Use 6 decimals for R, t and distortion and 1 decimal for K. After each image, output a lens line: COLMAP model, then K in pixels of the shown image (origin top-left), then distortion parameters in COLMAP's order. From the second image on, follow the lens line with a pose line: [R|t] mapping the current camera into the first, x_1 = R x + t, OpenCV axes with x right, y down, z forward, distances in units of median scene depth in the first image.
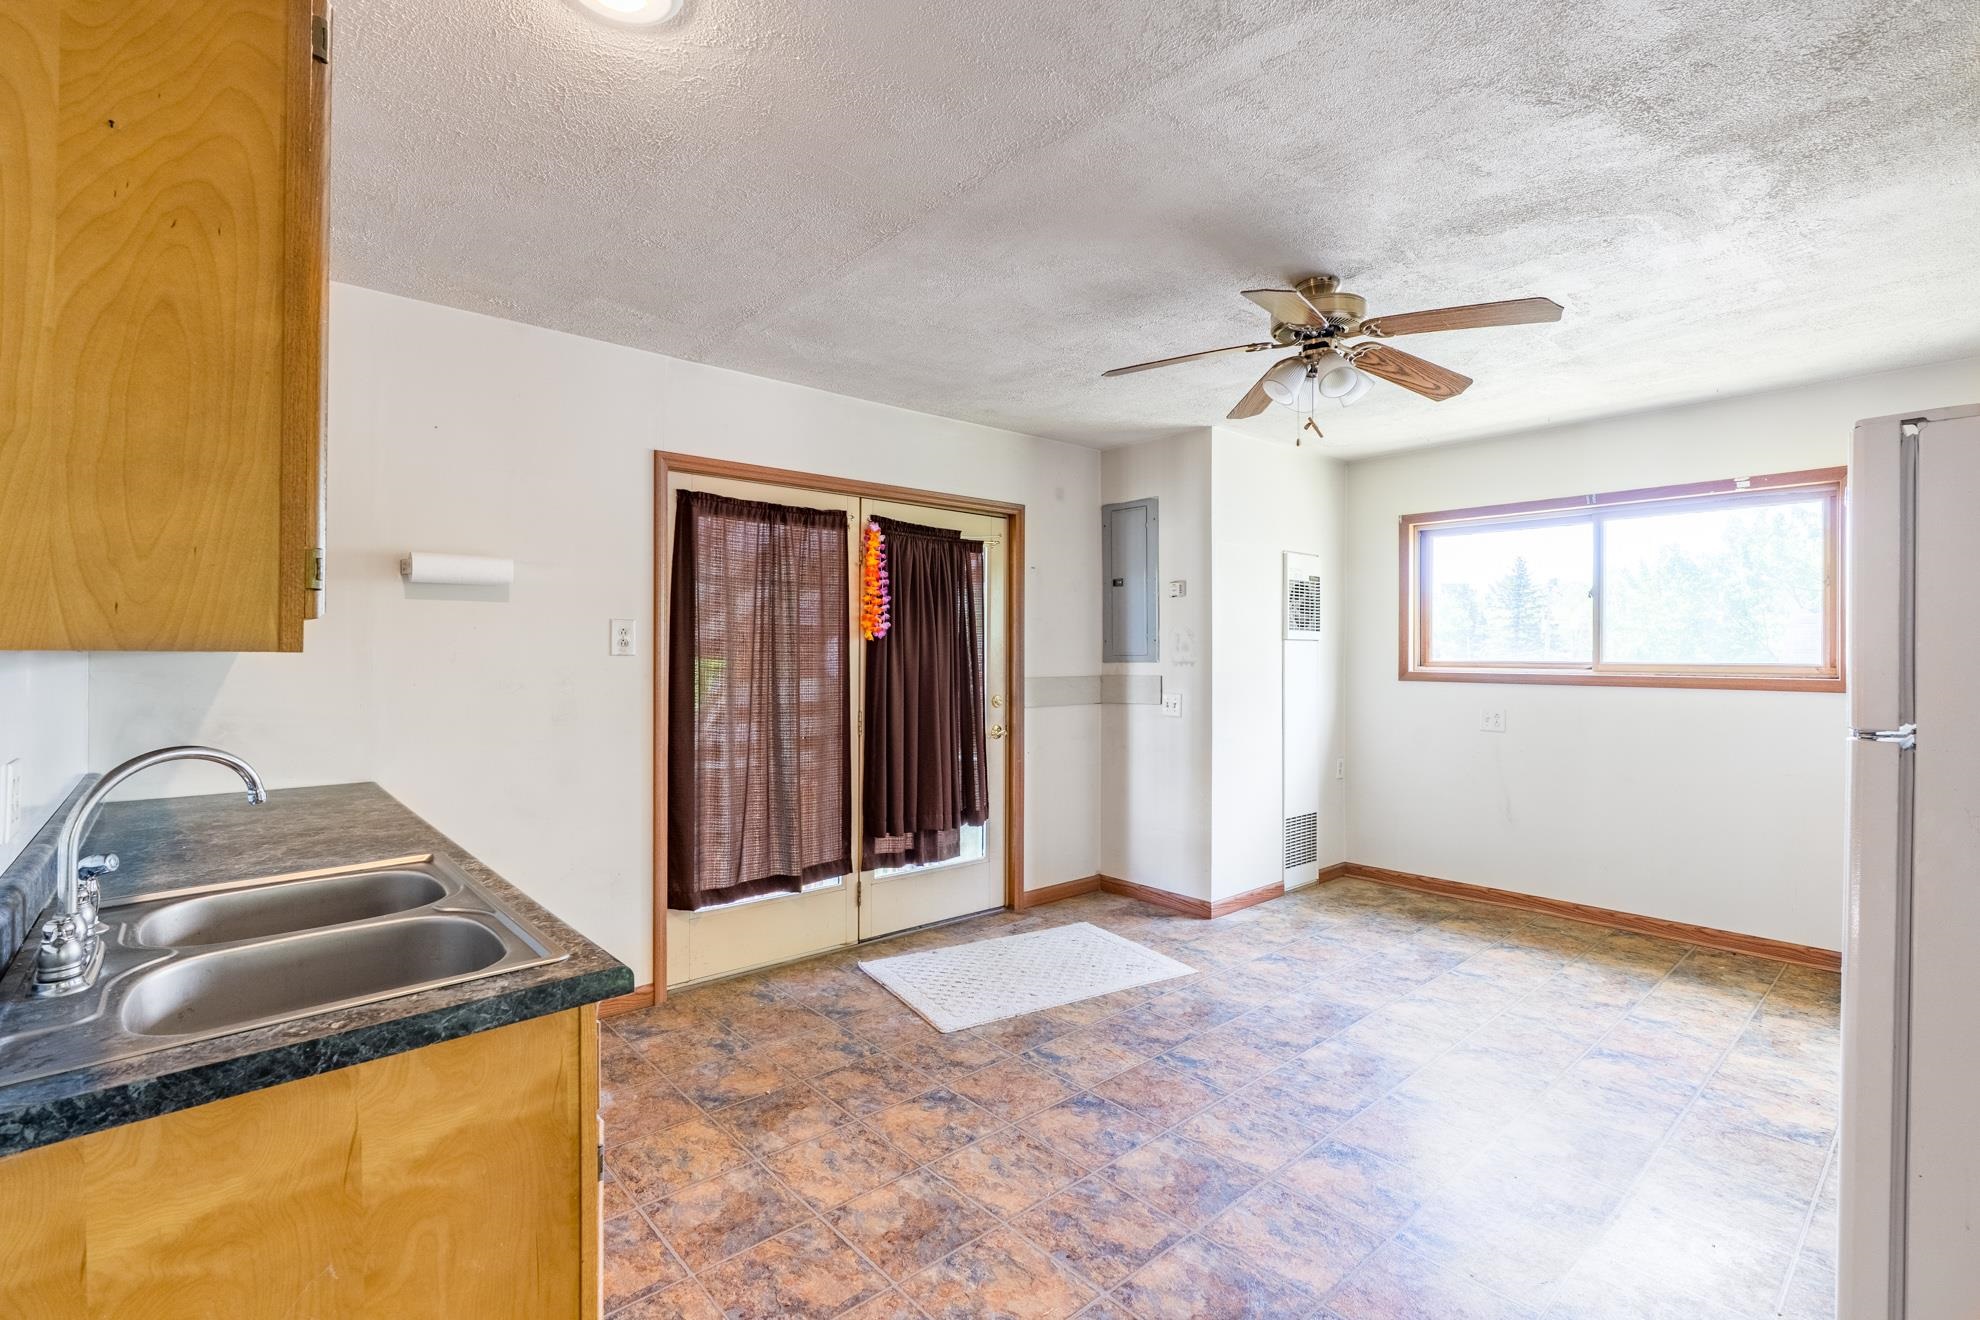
lens RADIAL K [[912.9, 0, 977.5], [0, 912.9, 658.7], [0, 0, 1]] dist [-0.005784, 0.000594]
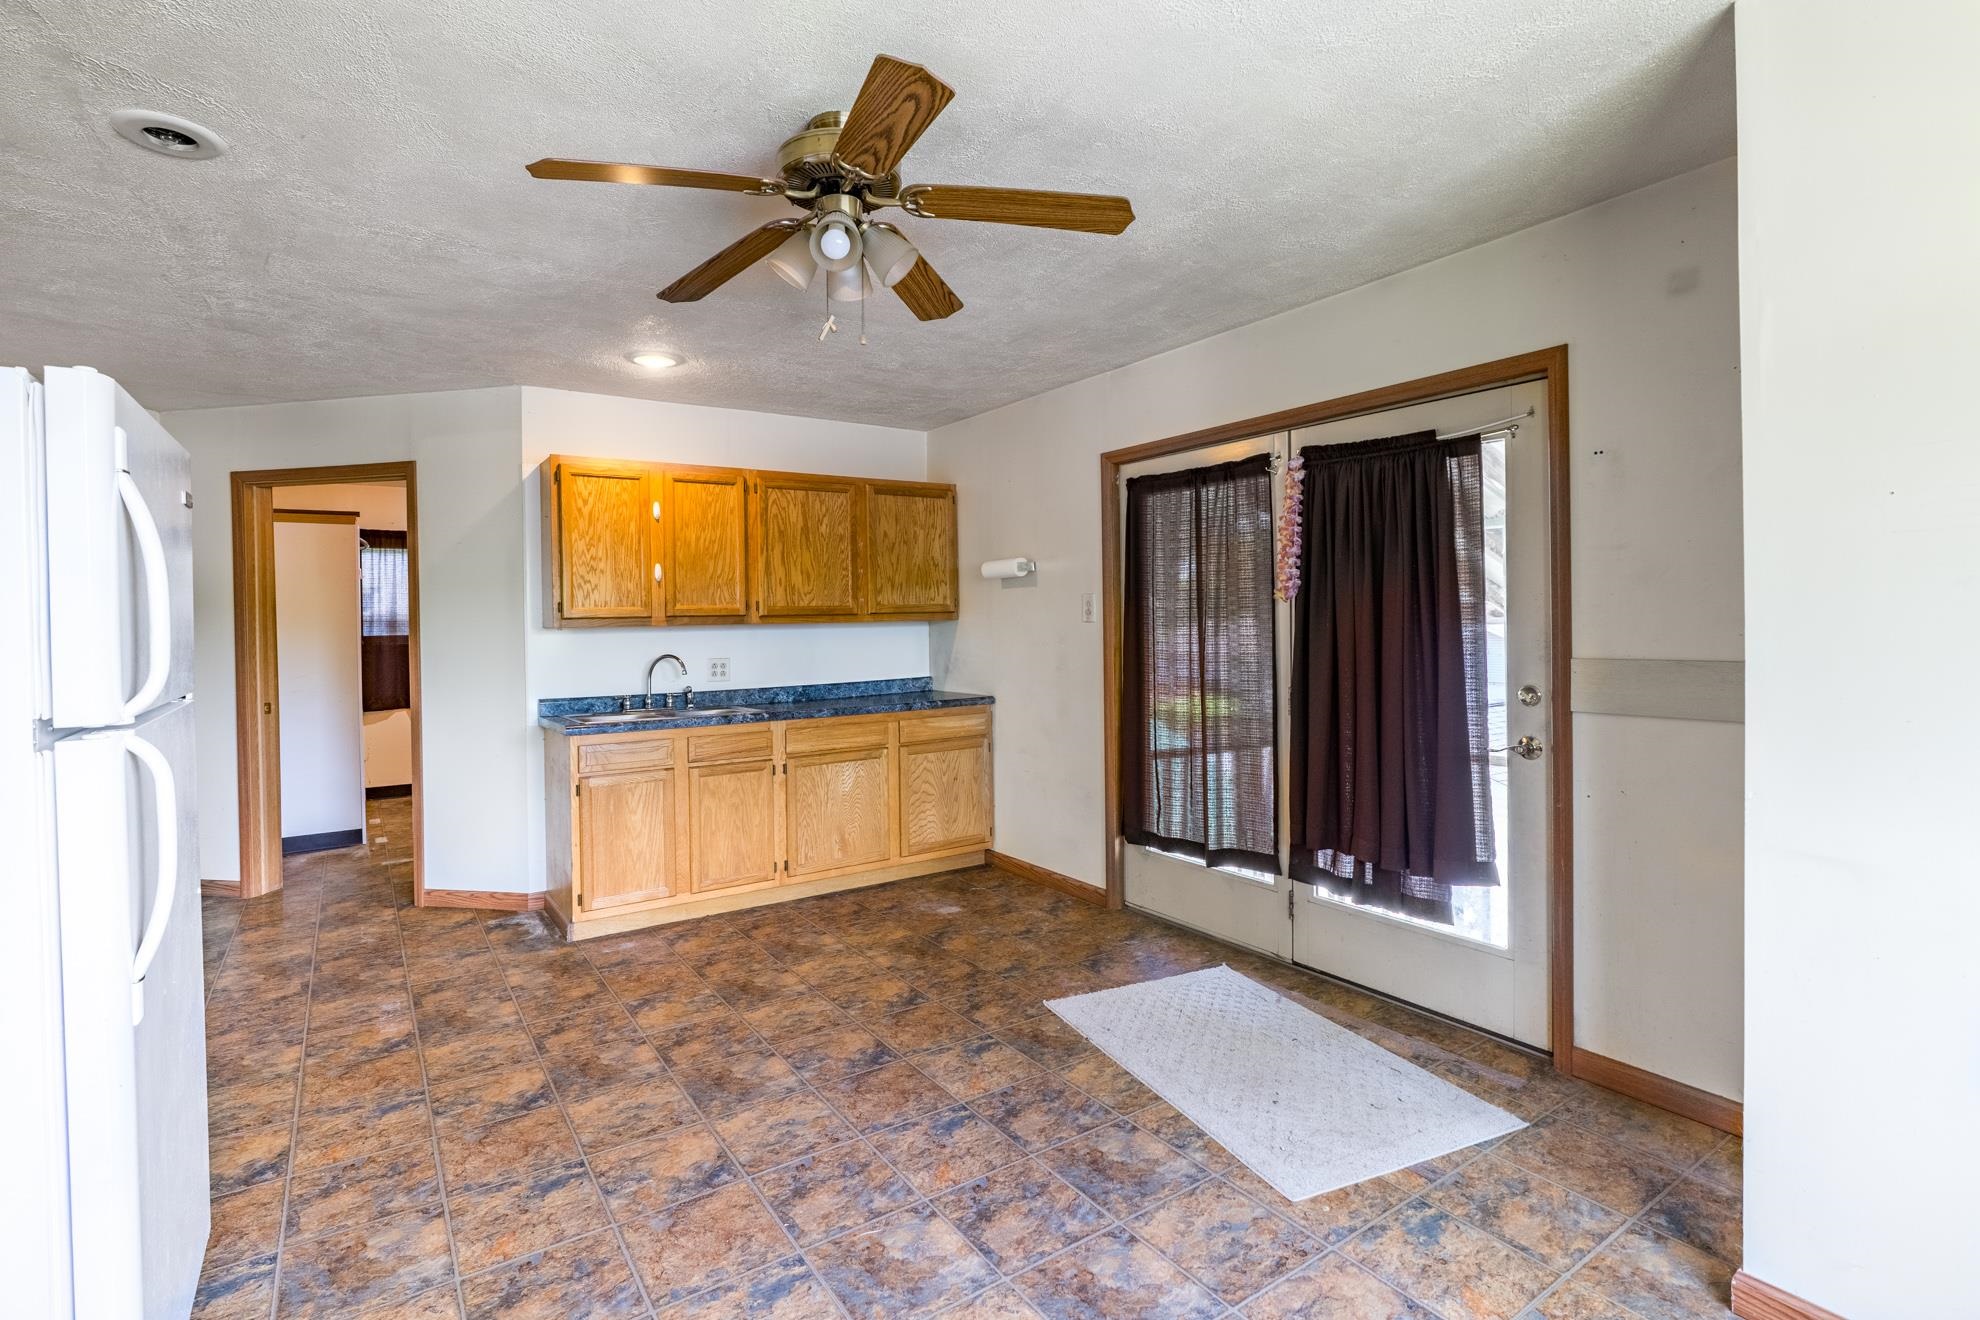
lens RADIAL K [[912.9, 0, 928.9], [0, 912.9, 625.1], [0, 0, 1]] dist [-0.005784, 0.000594]
pose [[-0.155036, 0.003177, -0.987904, 0.764014], [0.008427, 0.999963, 0.001893, -0.003200], [0.987873, -0.008032, -0.155057, 0.822023]]
